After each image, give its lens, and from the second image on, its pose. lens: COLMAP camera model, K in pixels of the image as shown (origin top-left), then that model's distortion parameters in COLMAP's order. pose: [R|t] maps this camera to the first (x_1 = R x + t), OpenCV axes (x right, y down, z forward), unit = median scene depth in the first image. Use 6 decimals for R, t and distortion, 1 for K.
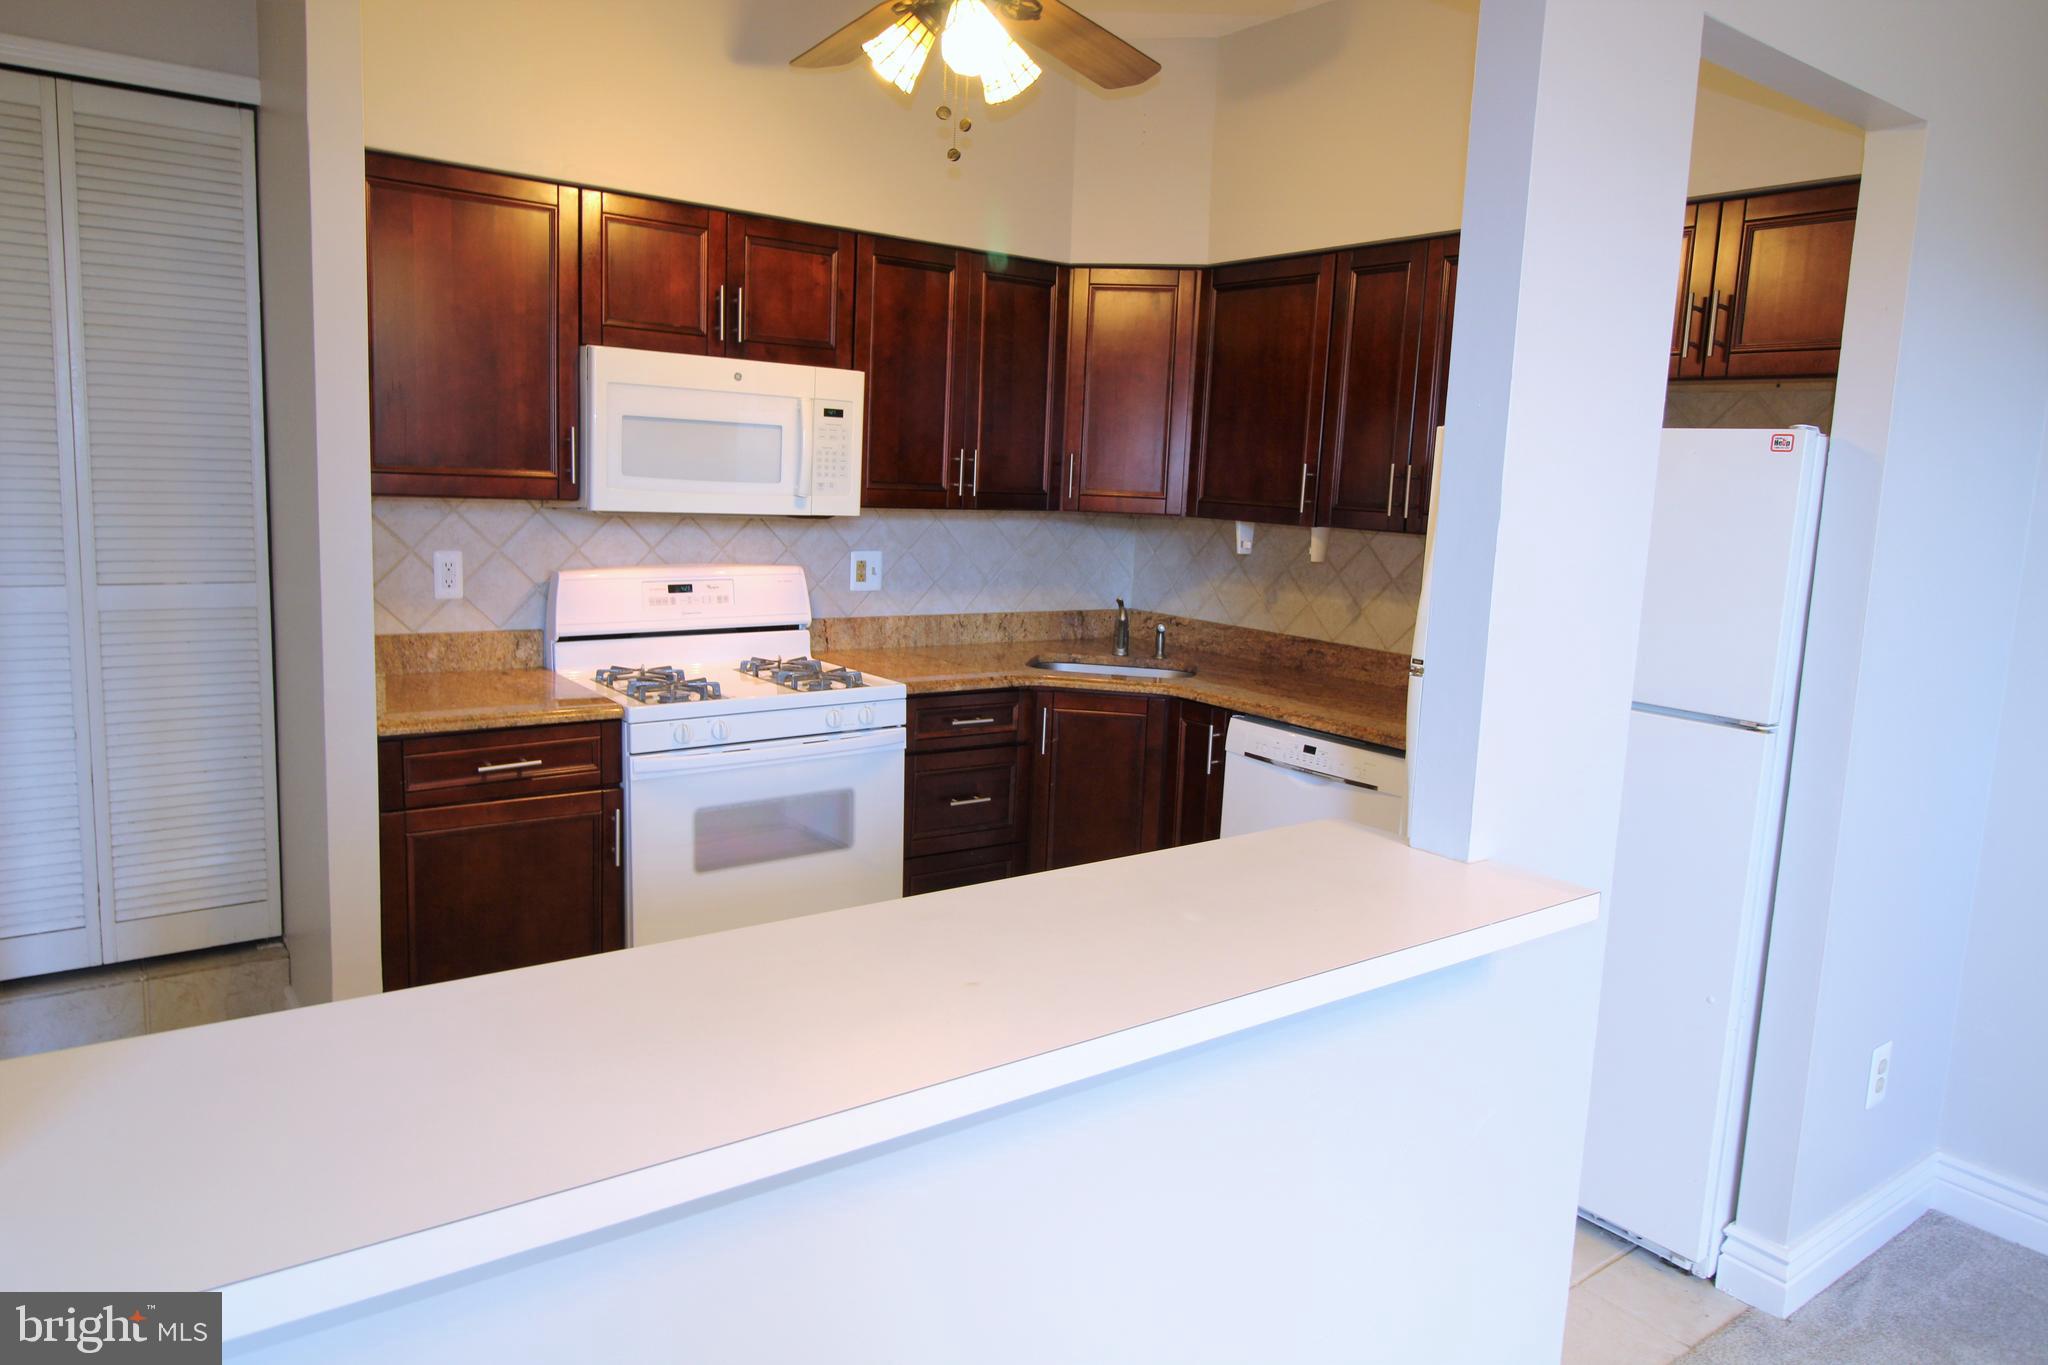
lens RADIAL K [[1305.2, 0, 1034.9], [0, 1305.2, 660.1], [0, 0, 1]] dist [0.007374, -0.001227]
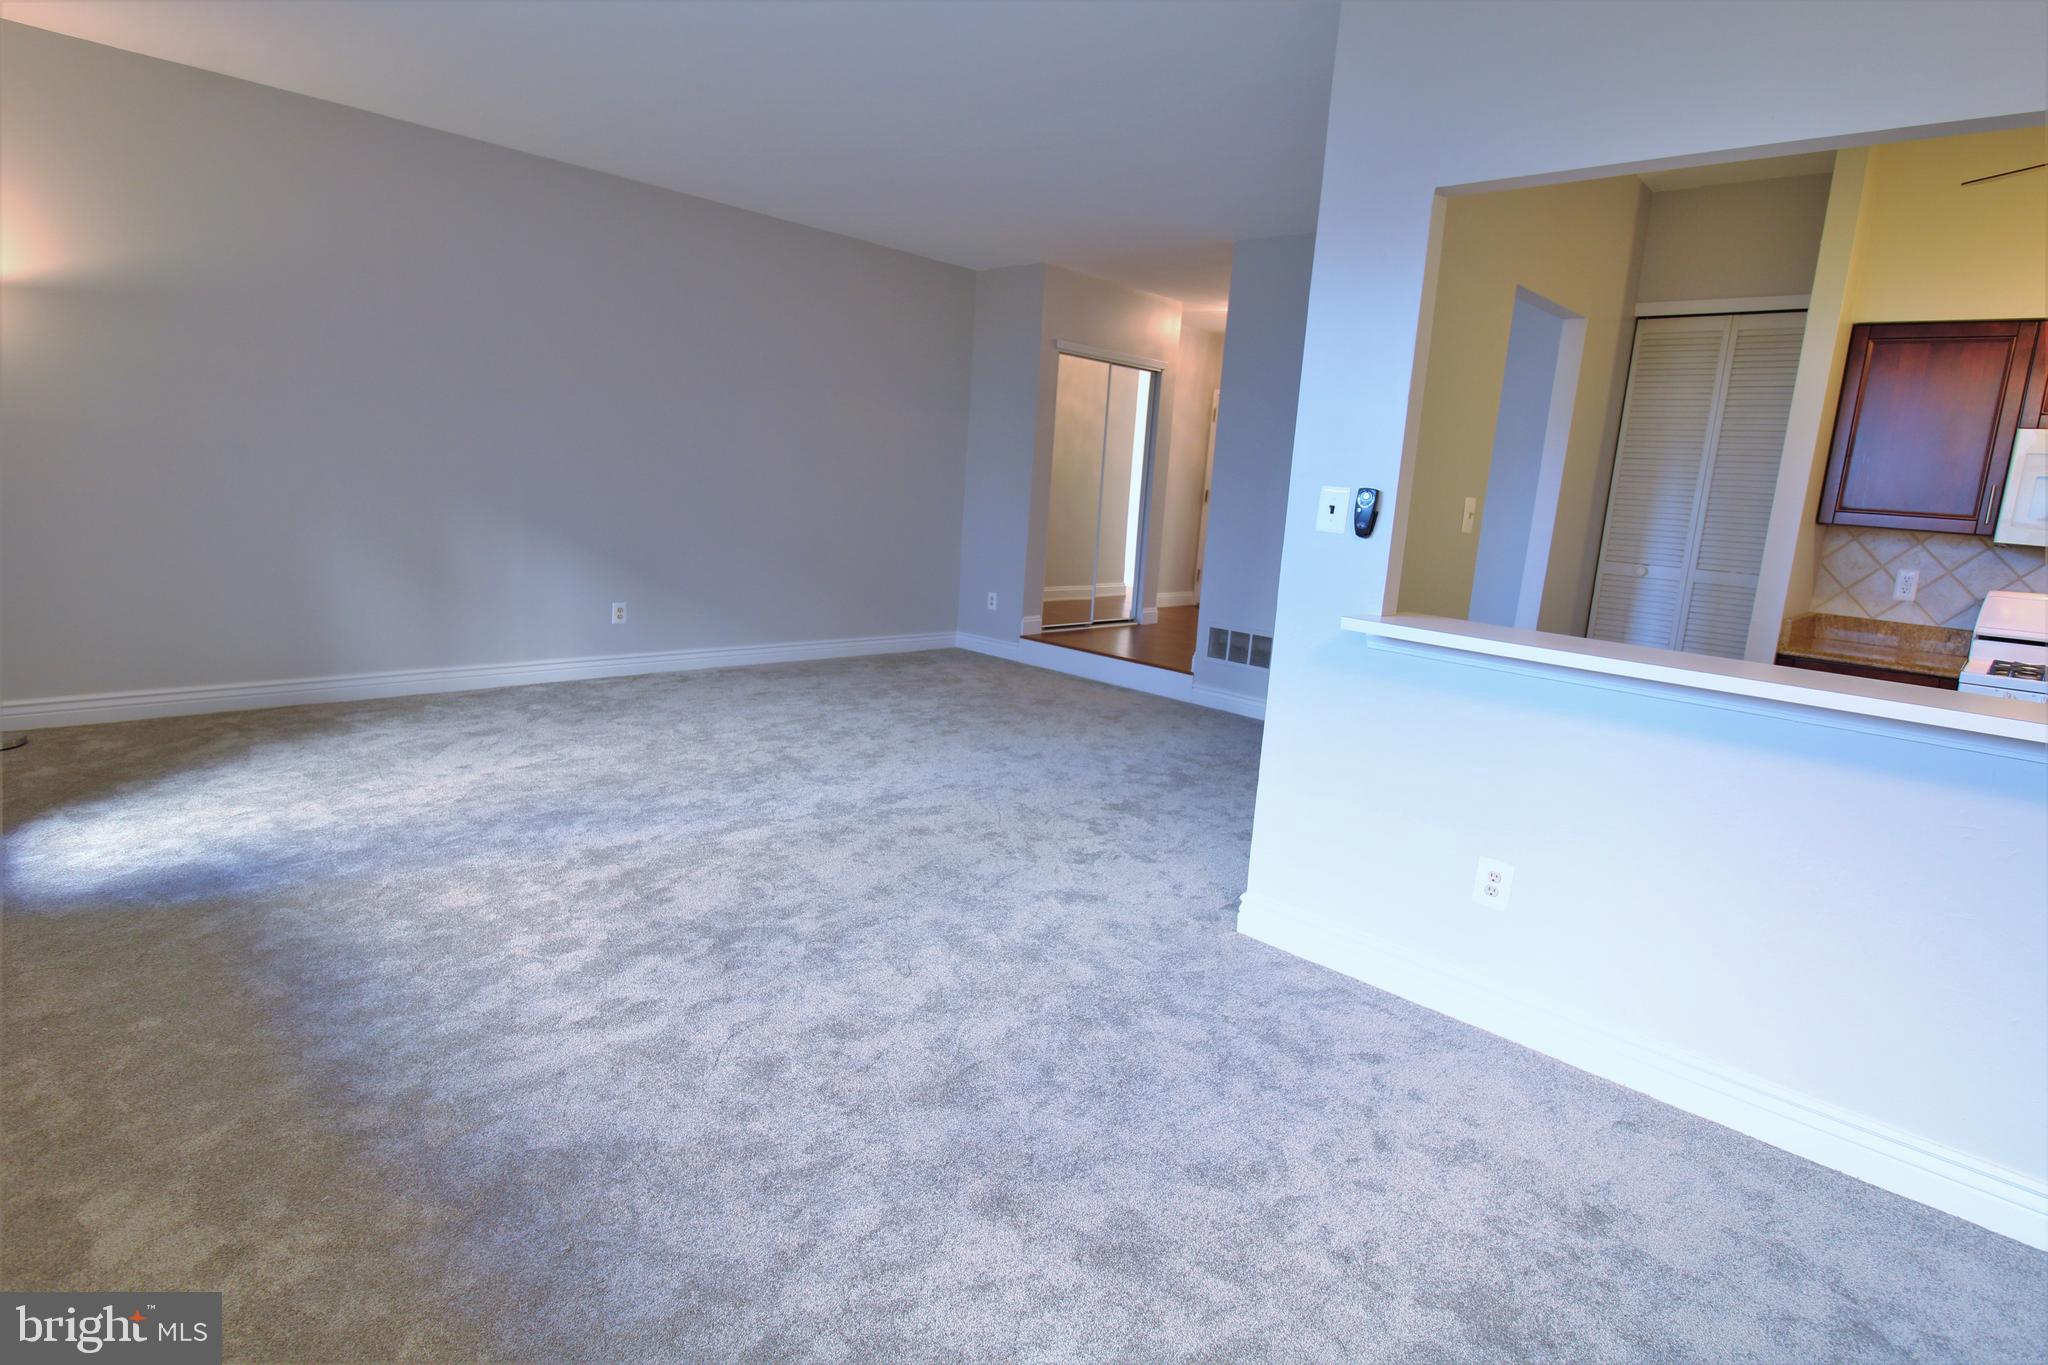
lens RADIAL K [[1021.5, 0, 1030.9], [0, 1021.5, 661.3], [0, 0, 1]] dist [-0.004564, -0.010757]
pose [[0.171599, 0.137834, -0.975477, 0.517163], [-0.203033, 0.973856, 0.101889, 0.103702], [0.964018, 0.180570, 0.195098, -0.200518]]
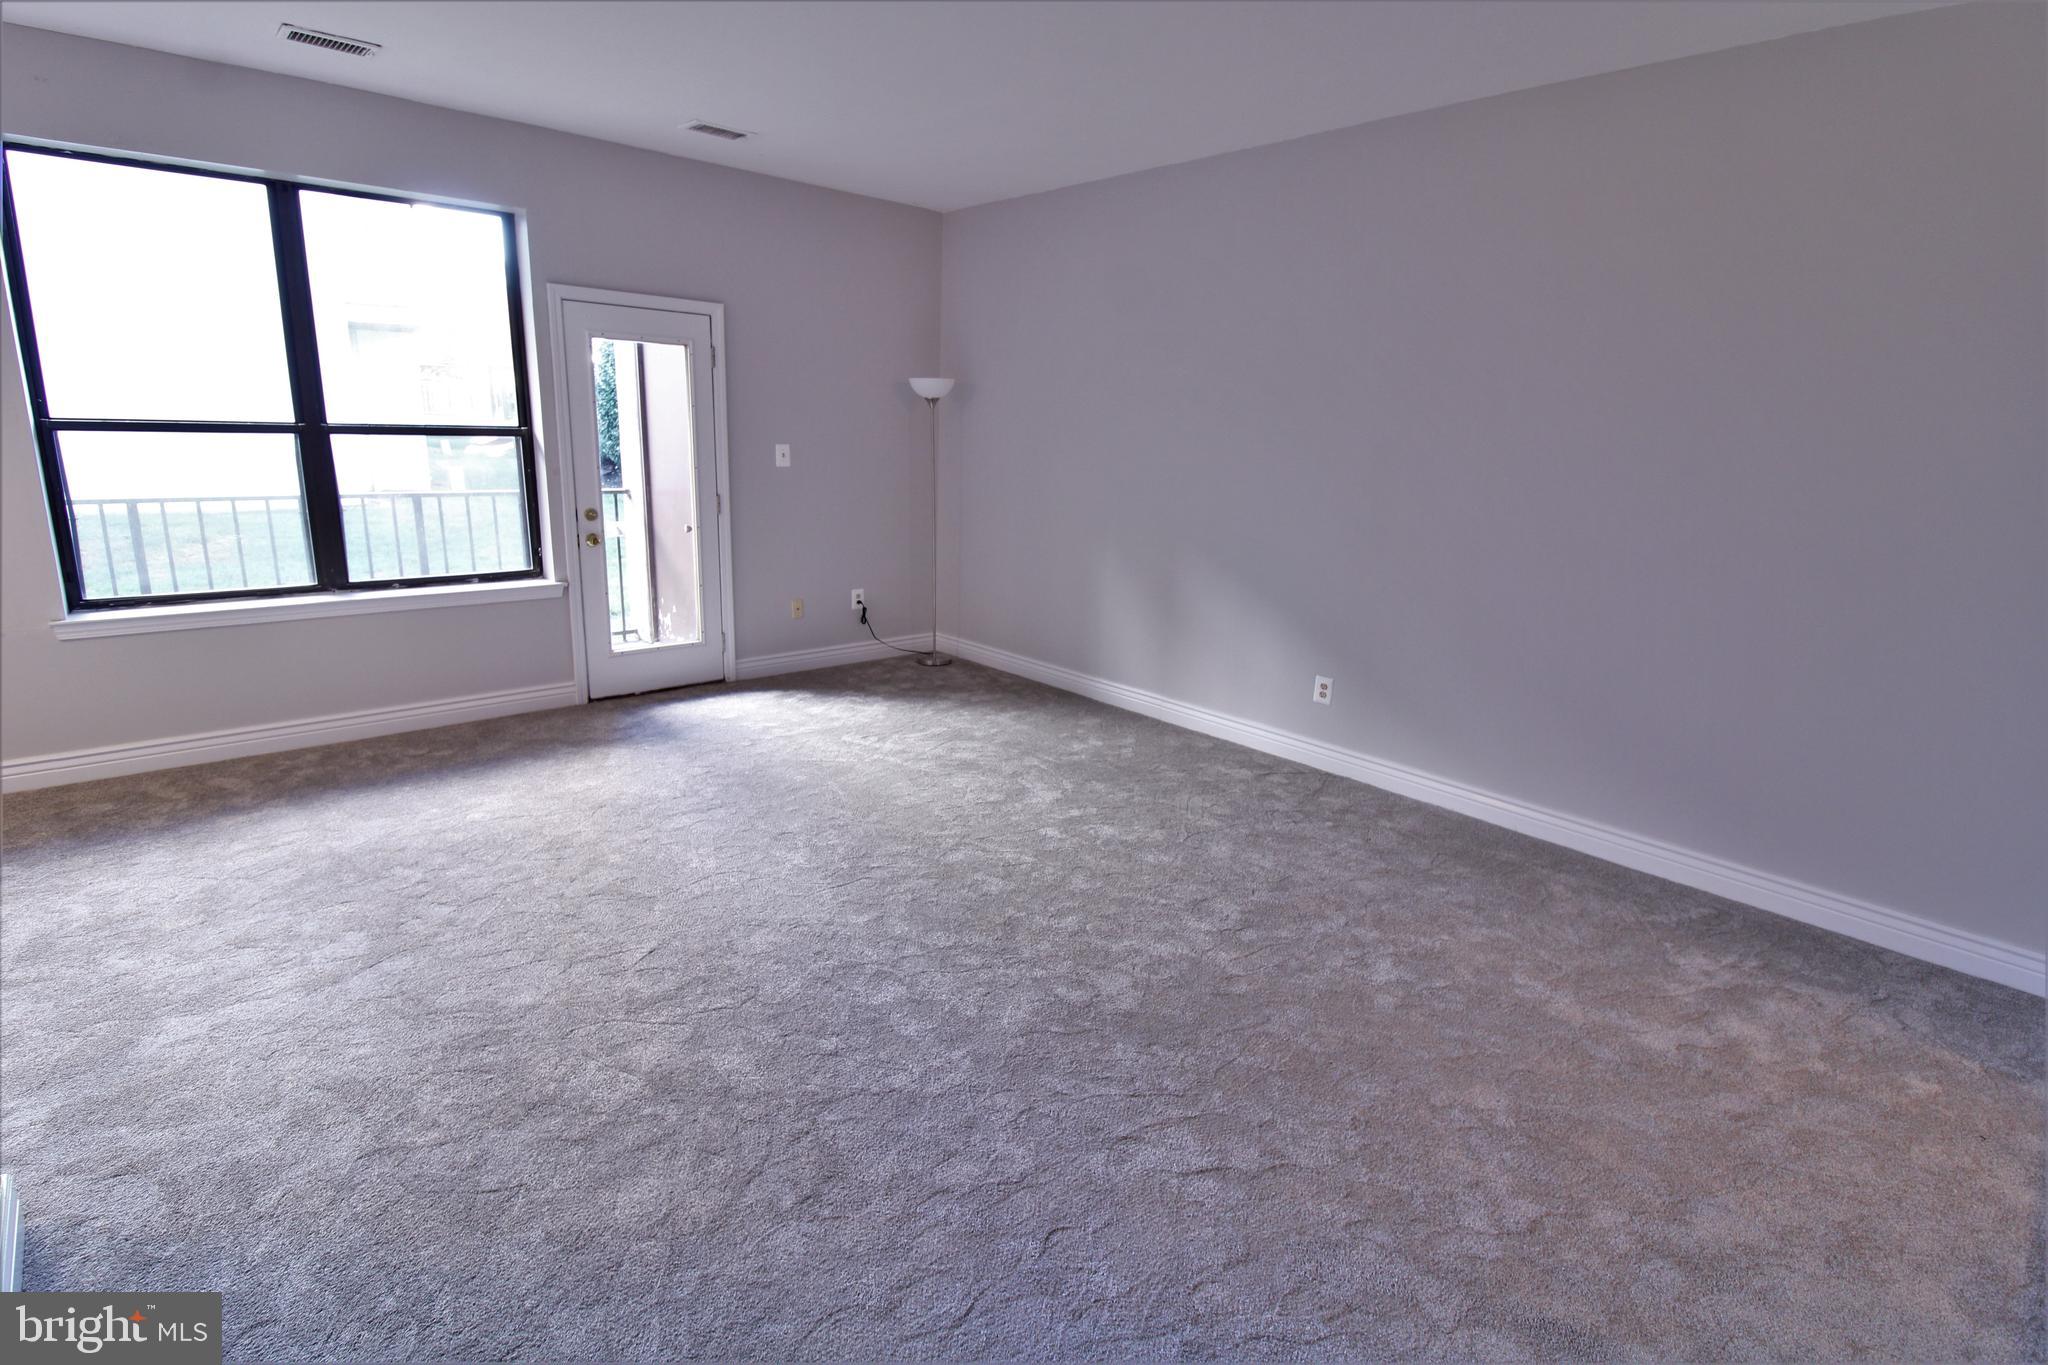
lens RADIAL K [[959.2, 0, 1042.4], [0, 959.2, 673.2], [0, 0, 1]] dist [-0.006286, -0.010551]
pose [[-0.990884, -0.055253, -0.122870, -0.709532], [-0.097616, 0.923024, 0.372153, -0.110944], [0.092849, 0.380754, -0.920003, 0.554963]]
